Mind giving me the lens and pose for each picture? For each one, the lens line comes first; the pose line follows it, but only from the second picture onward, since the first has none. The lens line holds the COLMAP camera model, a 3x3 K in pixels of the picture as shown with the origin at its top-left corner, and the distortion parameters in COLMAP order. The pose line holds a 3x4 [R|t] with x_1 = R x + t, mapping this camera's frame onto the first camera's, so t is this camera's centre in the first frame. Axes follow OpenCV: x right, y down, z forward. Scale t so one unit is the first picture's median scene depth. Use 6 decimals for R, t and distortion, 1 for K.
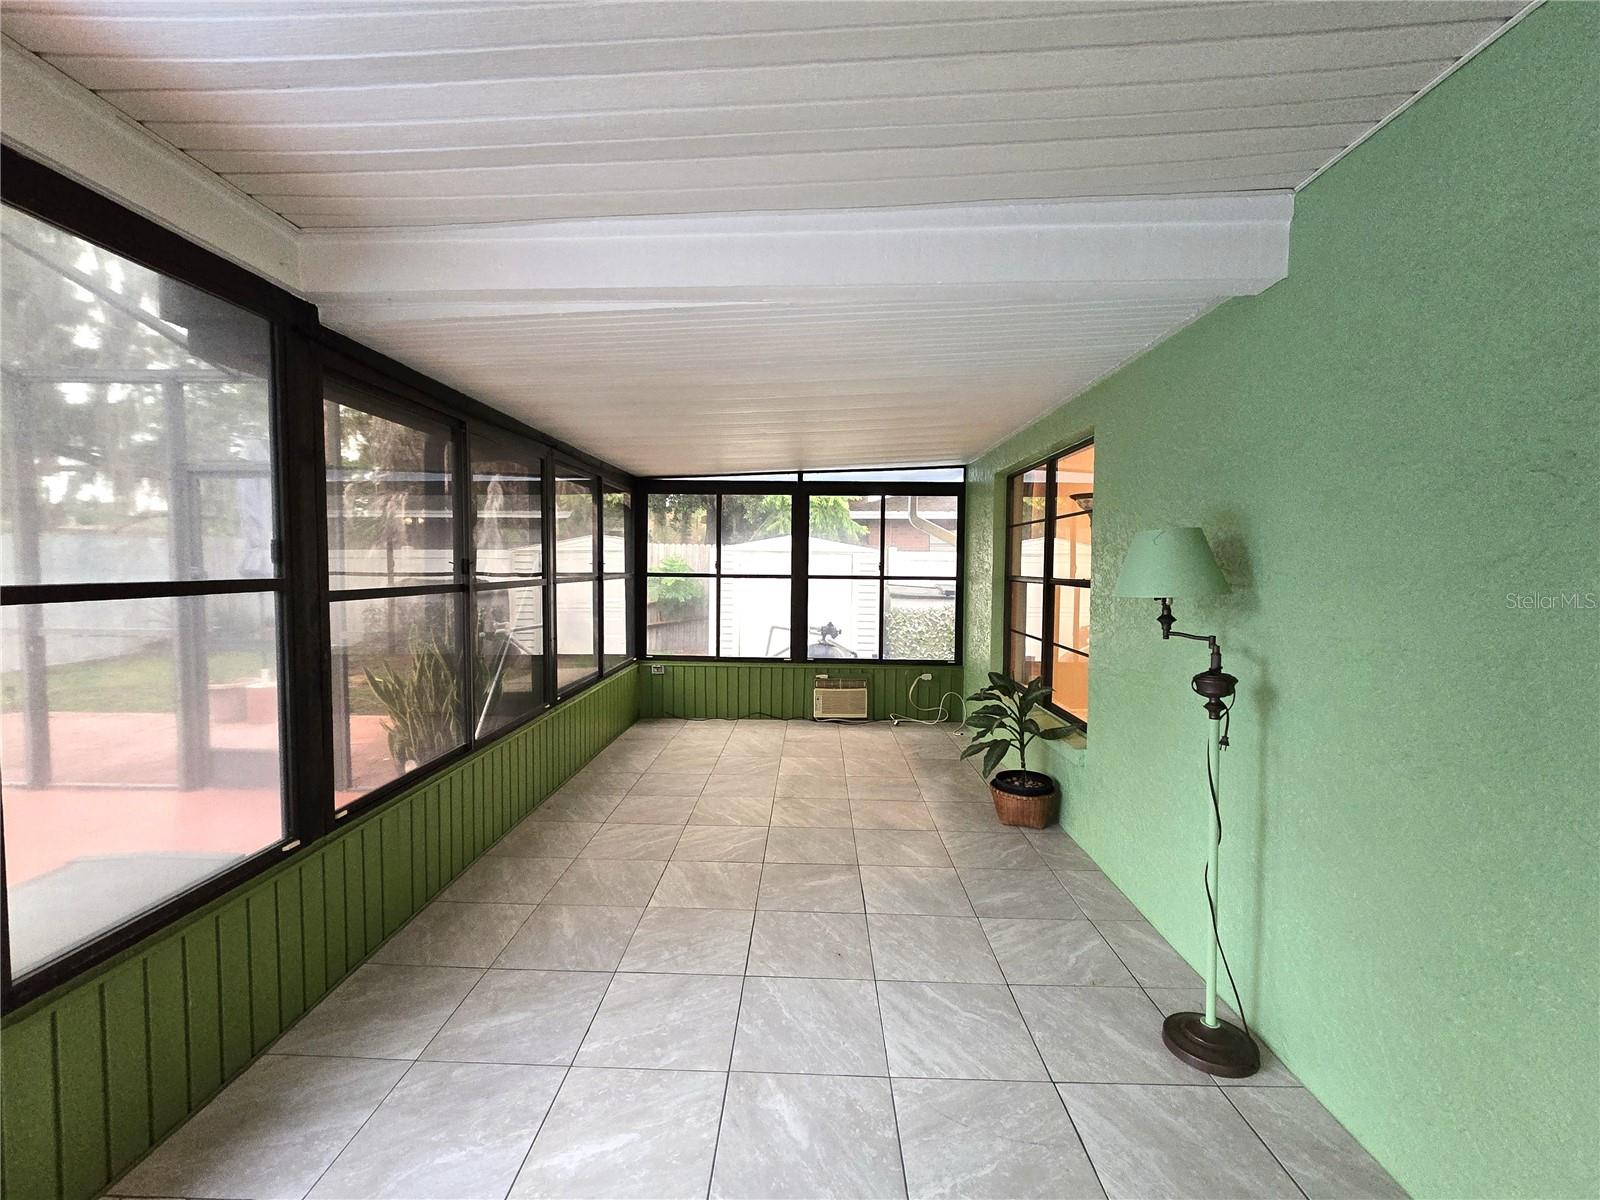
lens RADIAL K [[698.8, 0, 789.9], [0, 698.8, 599.4], [0, 0, 1]] dist [-0.002510, 0.000075]
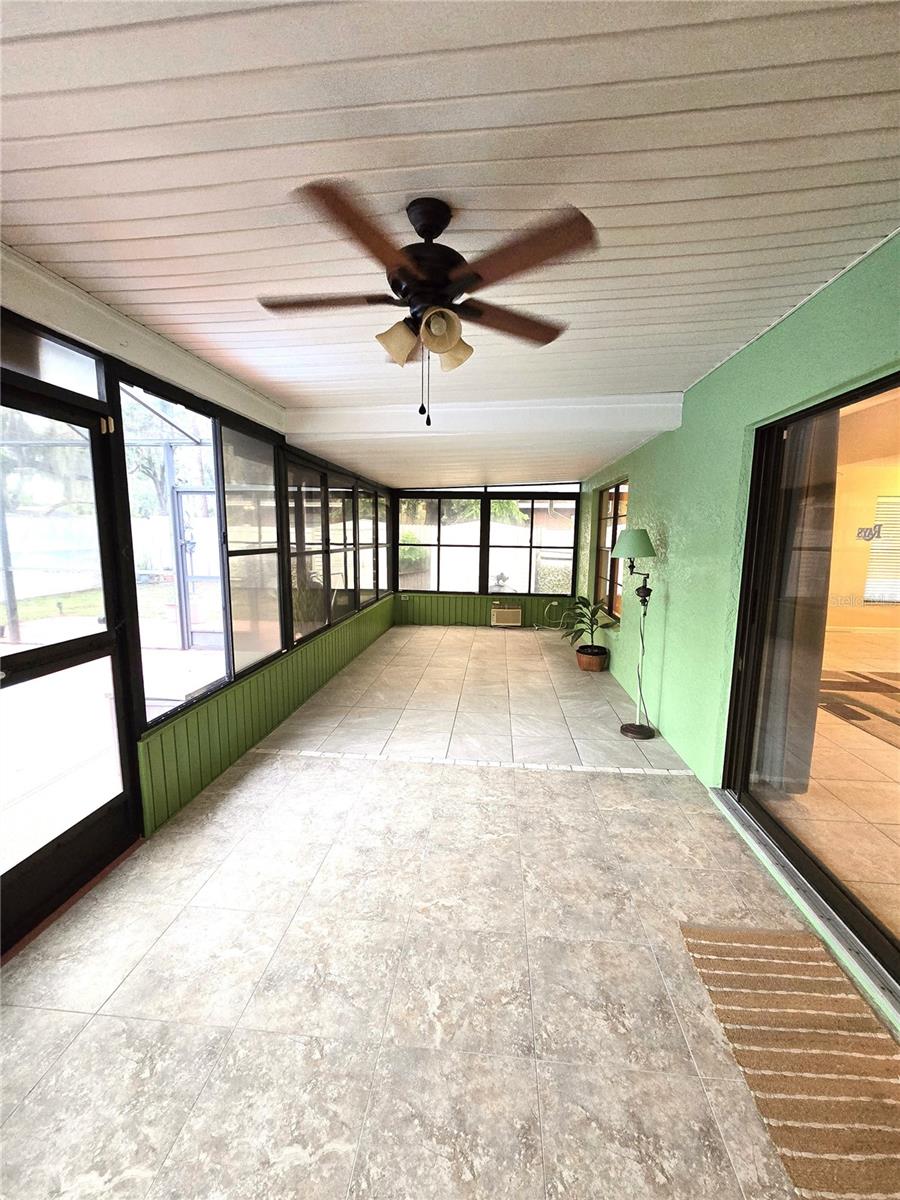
lens RADIAL K [[494.4, 0, 451.9], [0, 494.4, 607.5], [0, 0, 1]] dist [-0.000899, 0.000022]
pose [[0.998307, 0.013036, -0.056679, 0.006930], [-0.007632, 0.995492, 0.094534, 0.005929], [0.057656, -0.093941, 0.993907, -0.391974]]
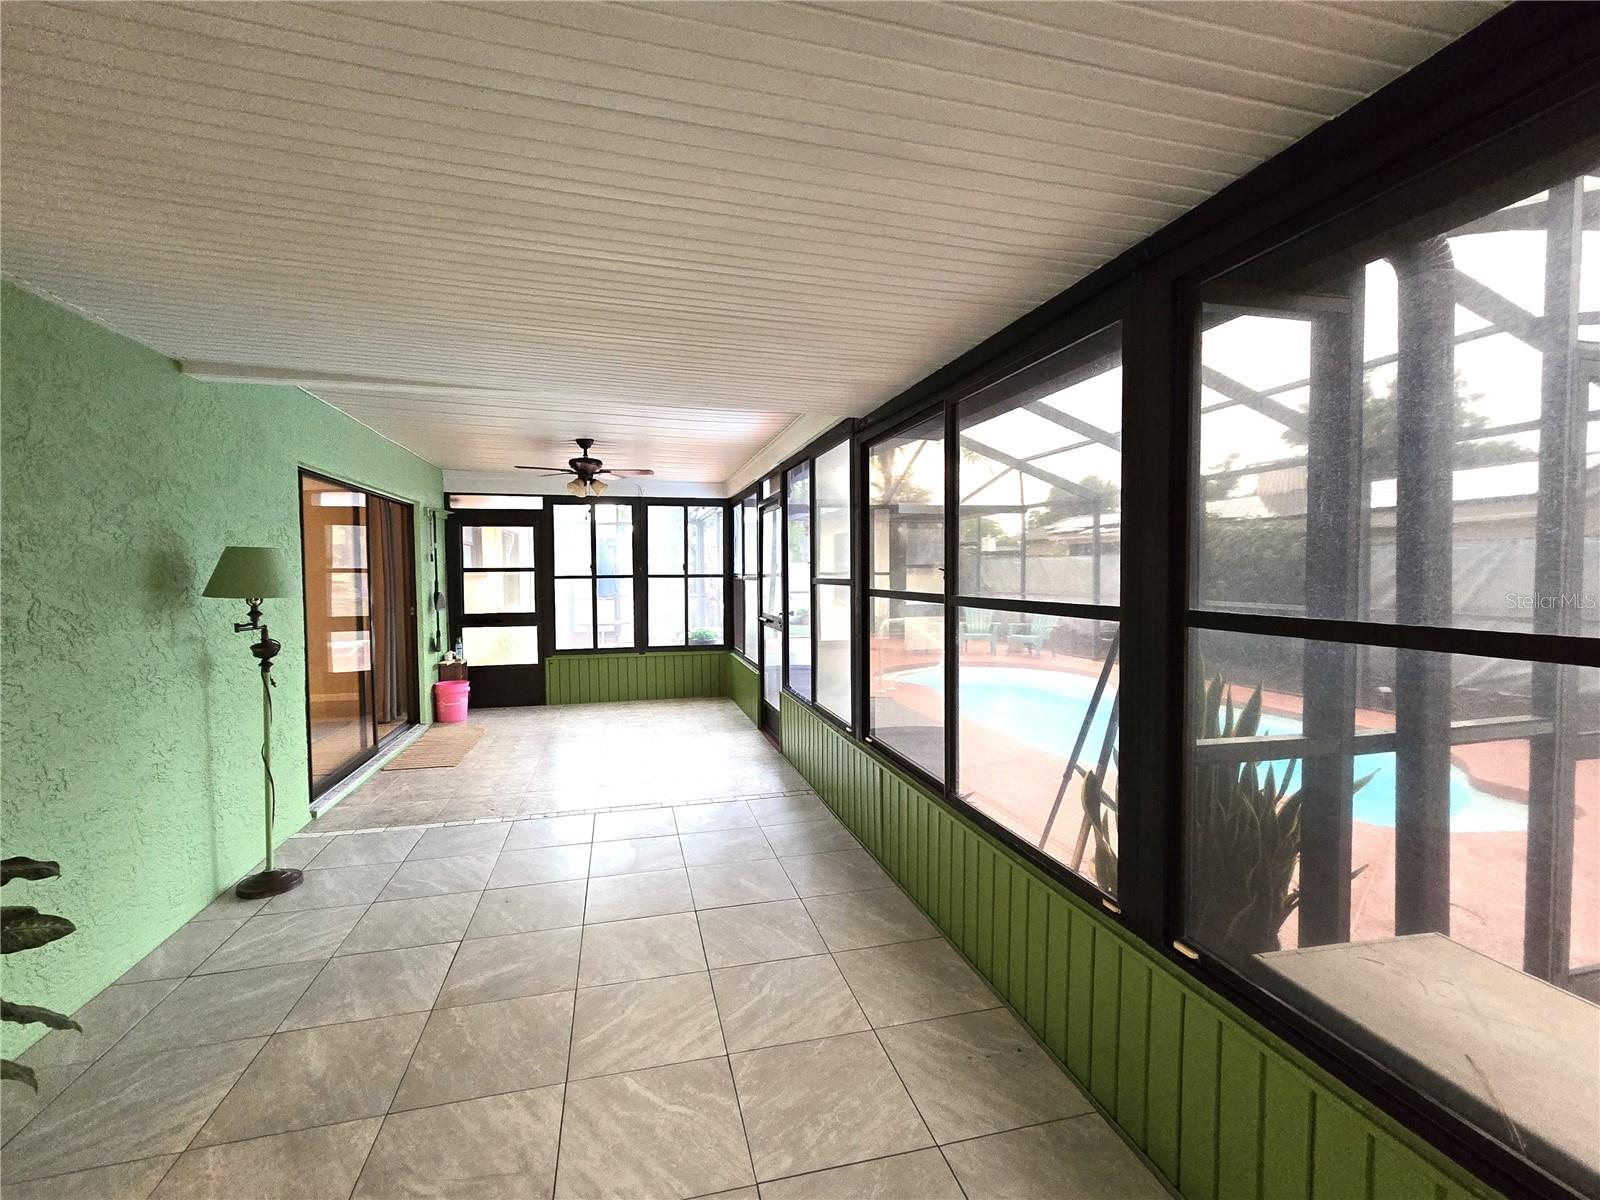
lens RADIAL K [[698.8, 0, 789.9], [0, 698.8, 599.4], [0, 0, 1]] dist [-0.002510, 0.000075]
pose [[-0.963560, 0.014396, -0.267106, -0.048813], [-0.010129, 0.995871, 0.090215, -0.067265], [0.267301, 0.089633, -0.959435, 1.317145]]
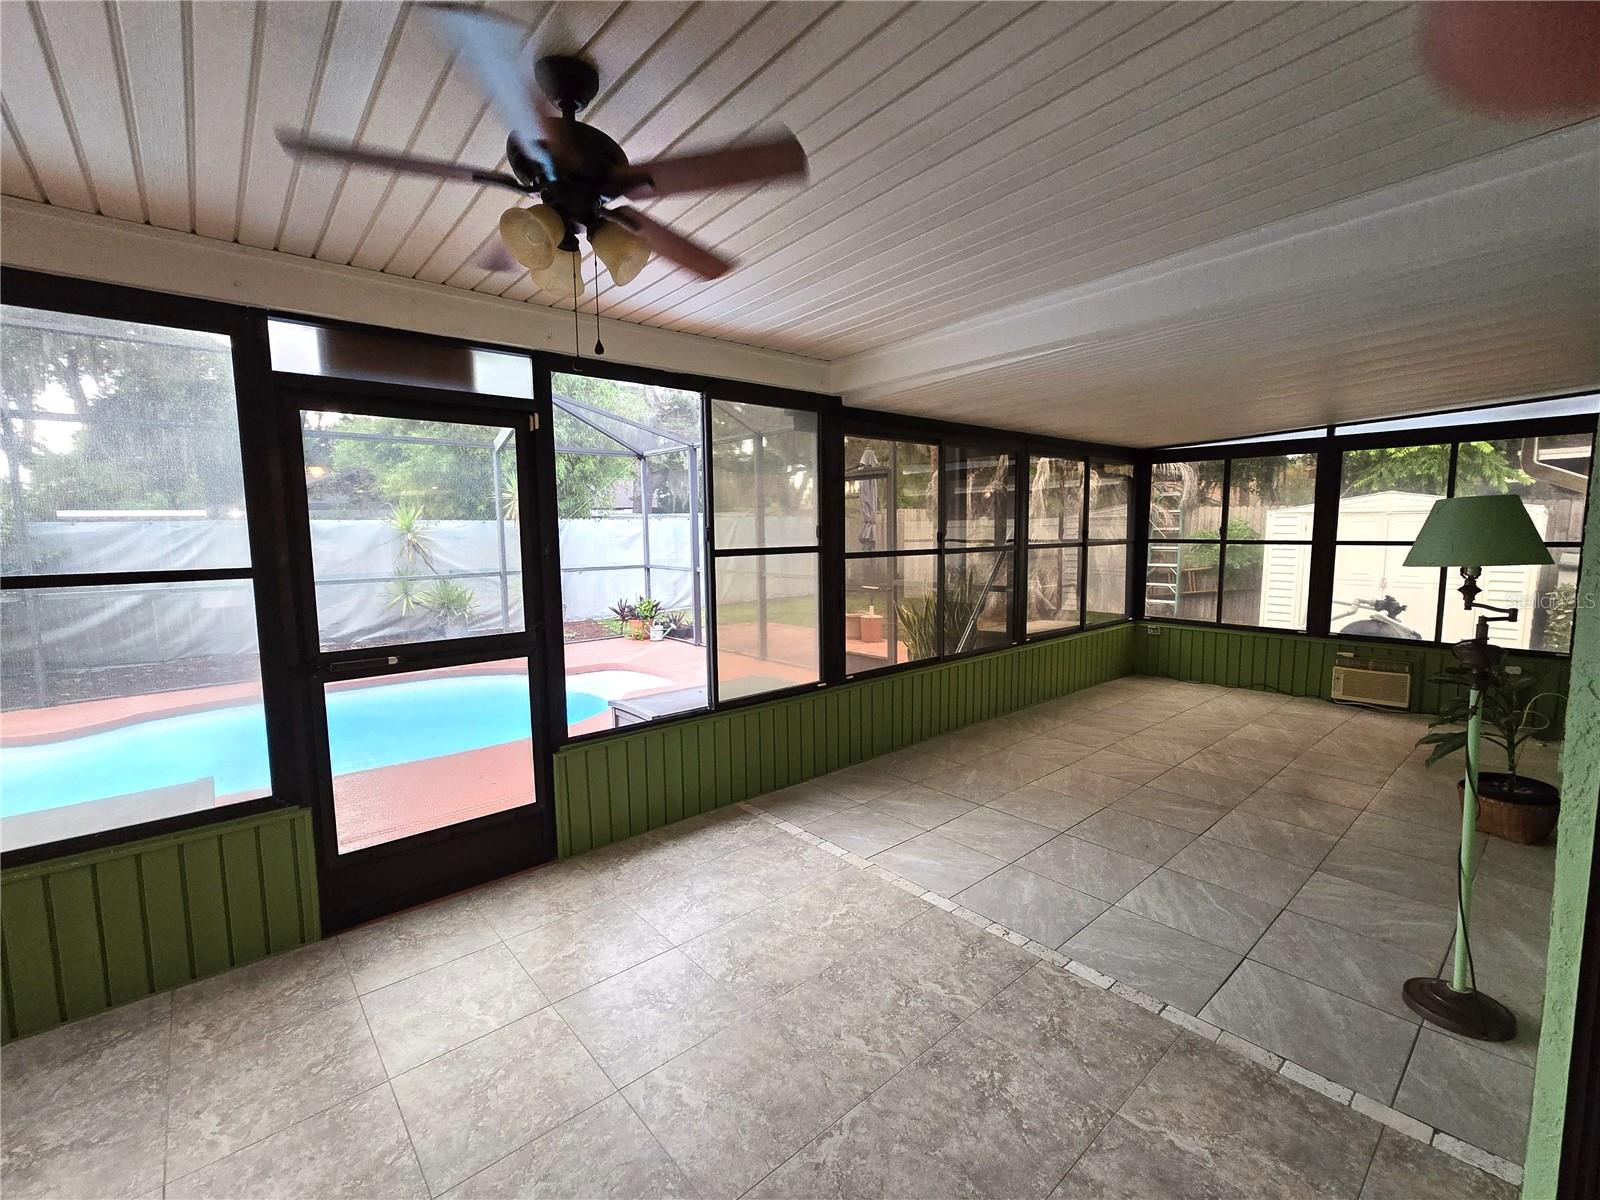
lens RADIAL K [[698.8, 0, 789.9], [0, 698.8, 599.4], [0, 0, 1]] dist [-0.002510, 0.000075]
pose [[0.676235, 0.058453, -0.734363, 0.316172], [-0.020718, 0.997962, 0.060357, 0.001416], [0.736395, -0.025601, 0.676068, -0.184305]]
